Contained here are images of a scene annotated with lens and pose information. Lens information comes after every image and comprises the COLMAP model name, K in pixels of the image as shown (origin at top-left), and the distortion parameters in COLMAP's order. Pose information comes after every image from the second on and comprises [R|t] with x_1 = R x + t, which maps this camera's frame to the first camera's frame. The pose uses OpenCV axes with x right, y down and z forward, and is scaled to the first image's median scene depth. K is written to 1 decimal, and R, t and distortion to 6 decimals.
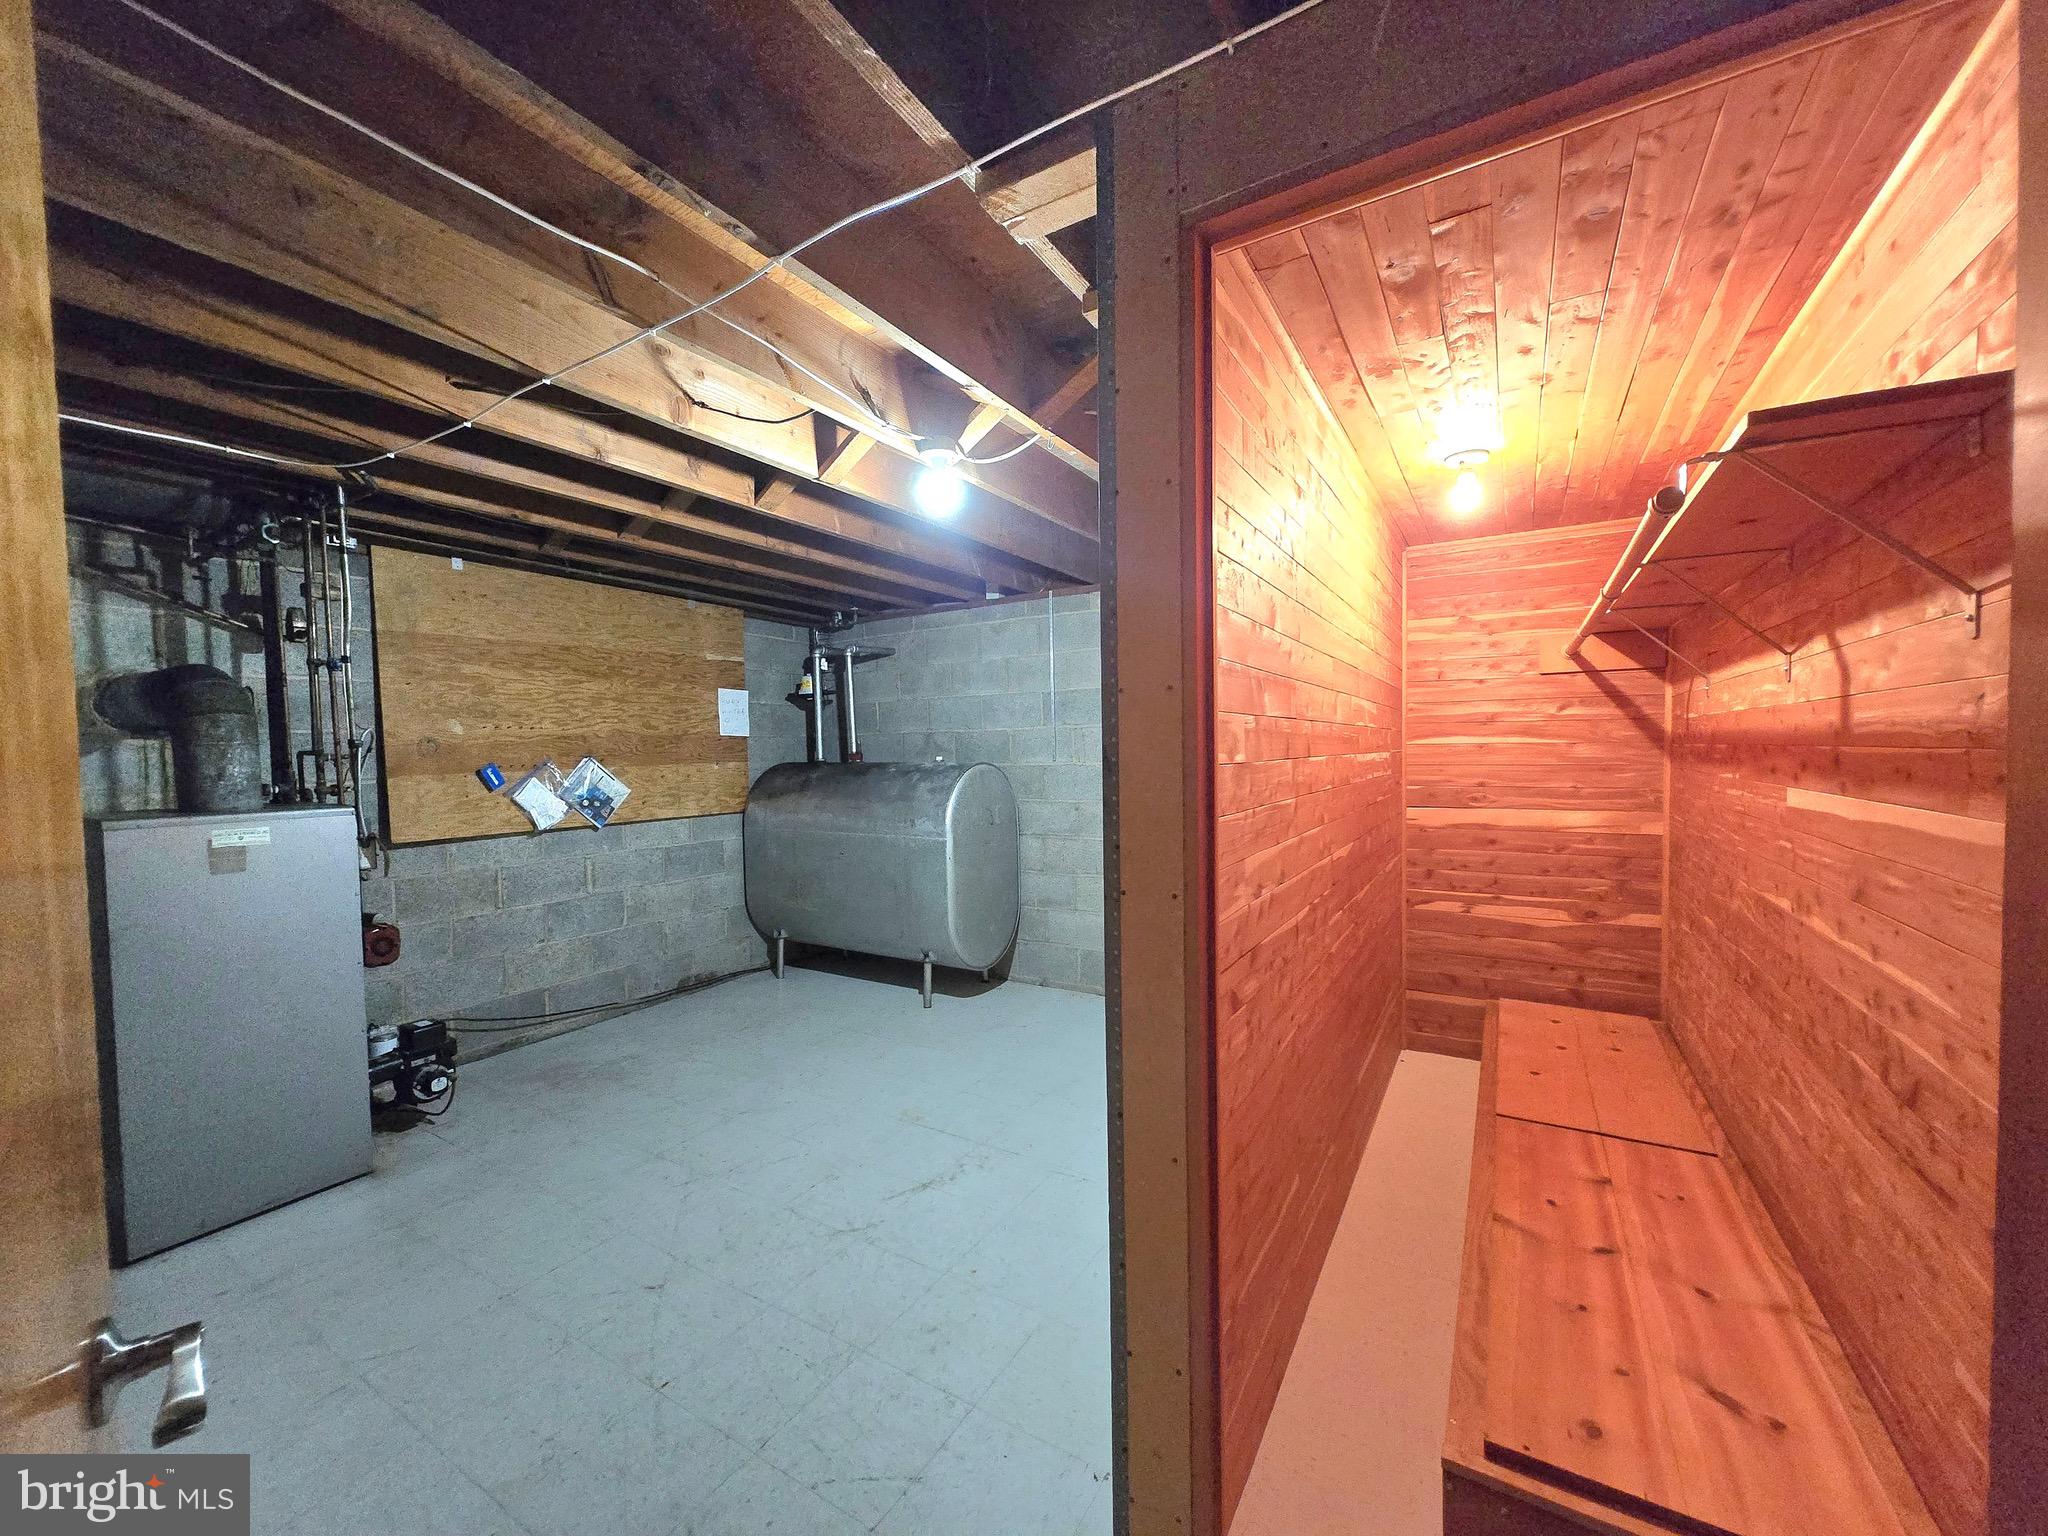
lens RADIAL K [[800.0, 0, 1027.9], [0, 800.0, 776.4], [0, 0, 1]] dist [0.002910, 0.000183]
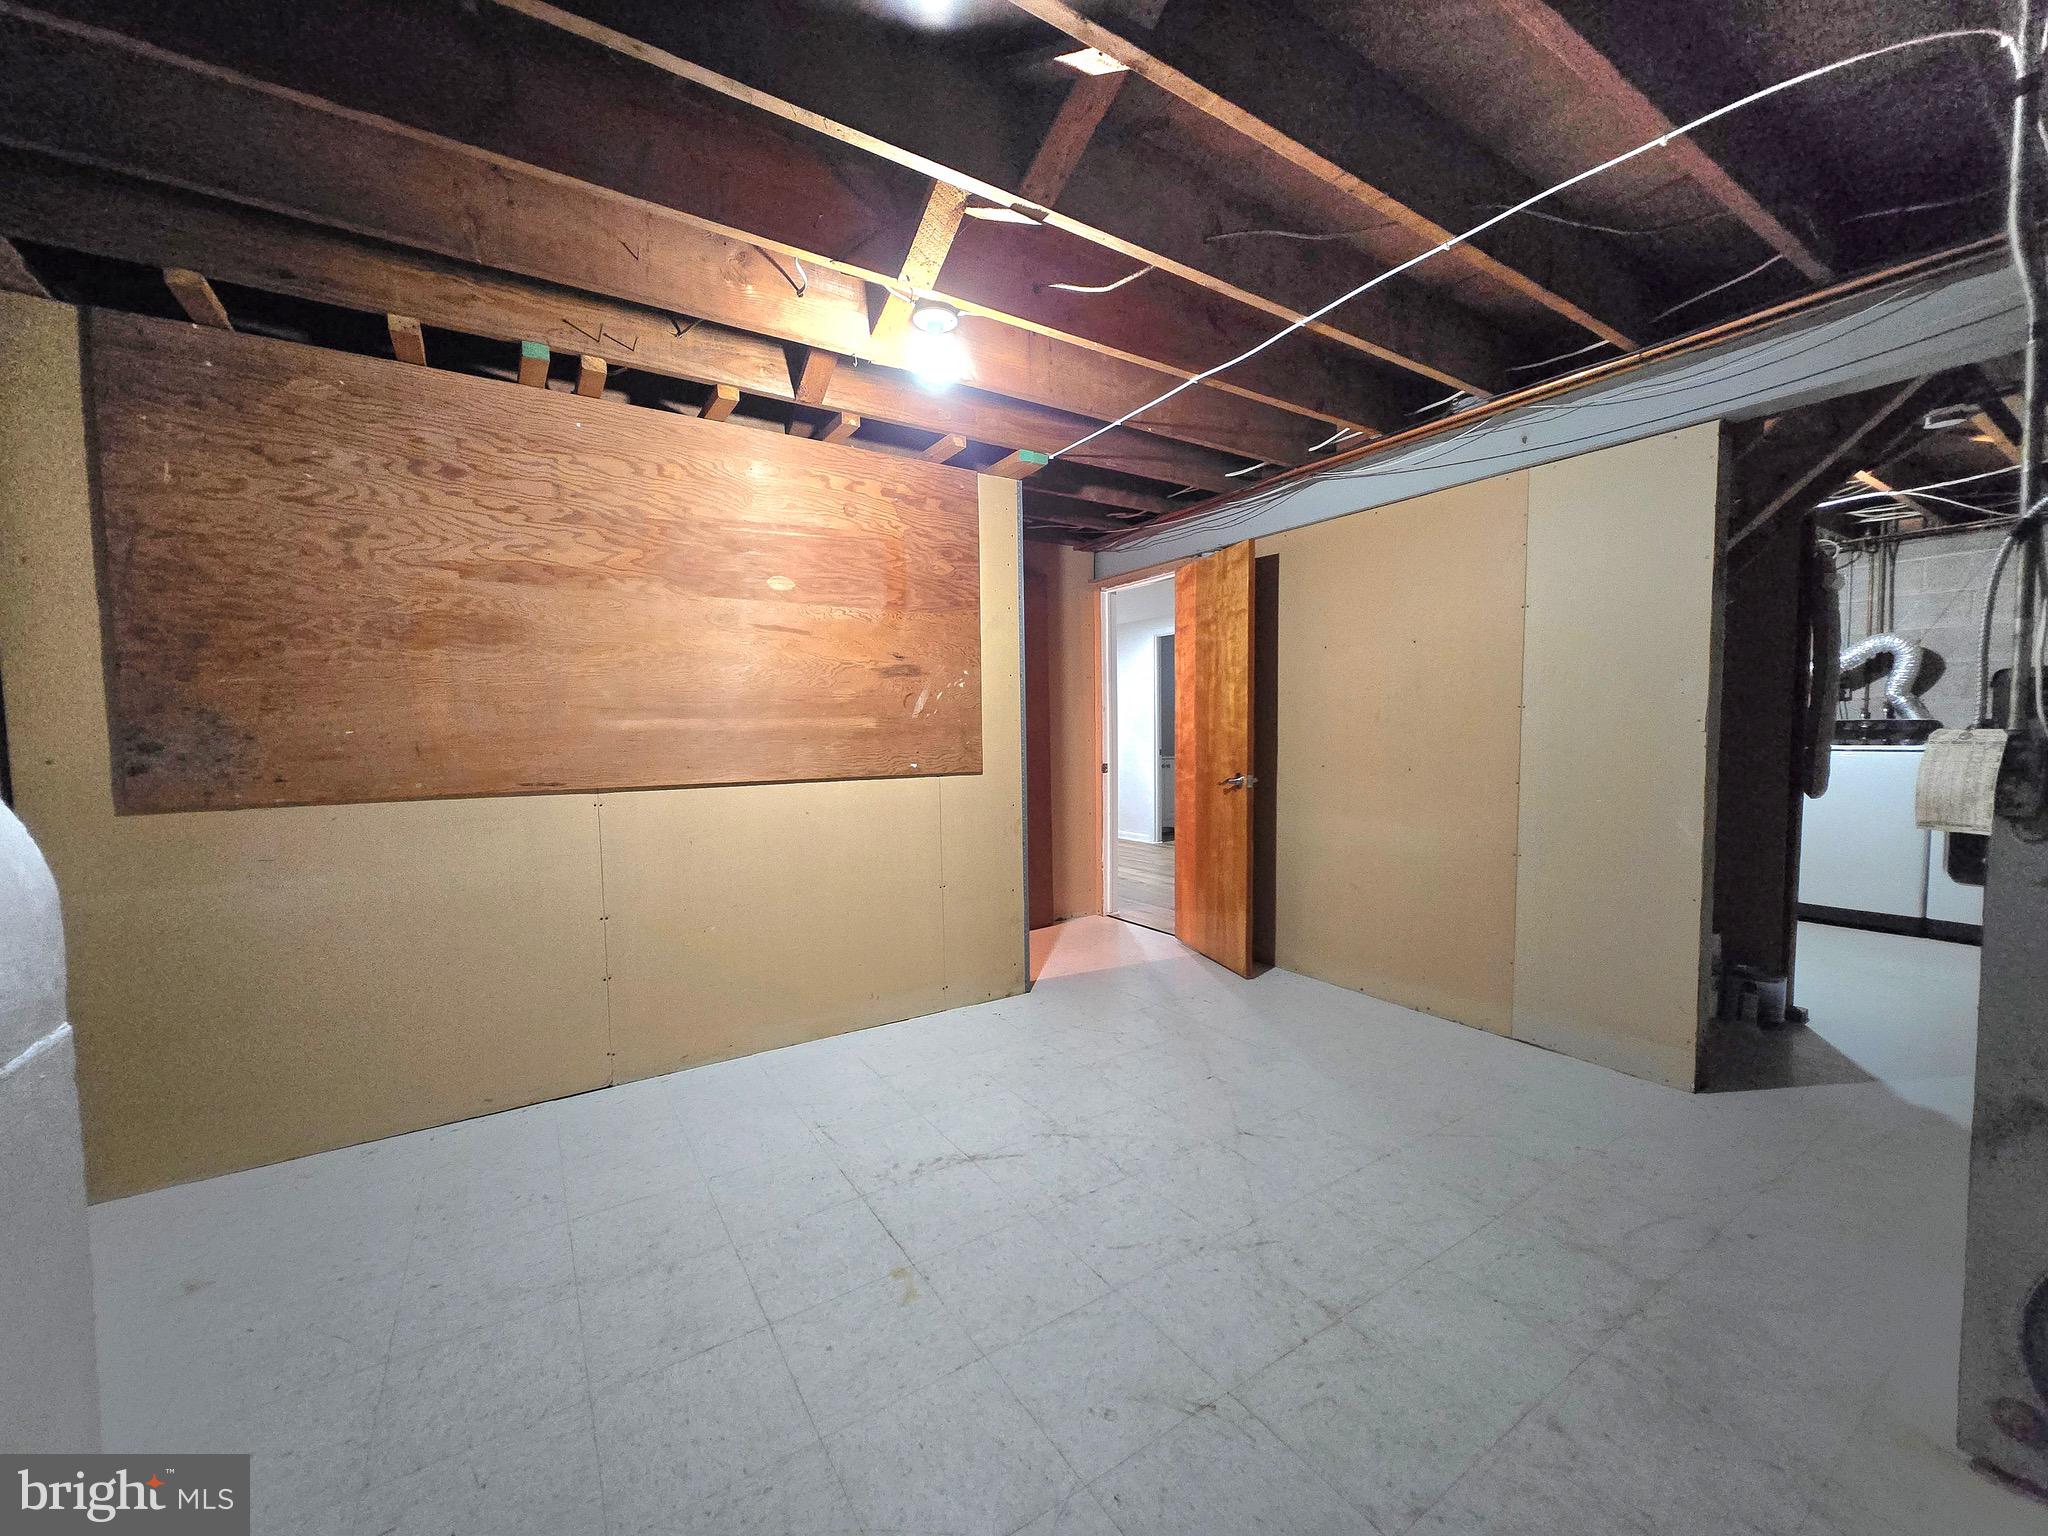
lens RADIAL K [[800.0, 0, 1027.9], [0, 800.0, 776.4], [0, 0, 1]] dist [0.002910, 0.000183]
pose [[-0.899854, 0.000194, 0.436191, -0.539446], [0.040901, 0.995631, 0.083936, 0.033749], [-0.434270, 0.093371, -0.895931, 1.651703]]
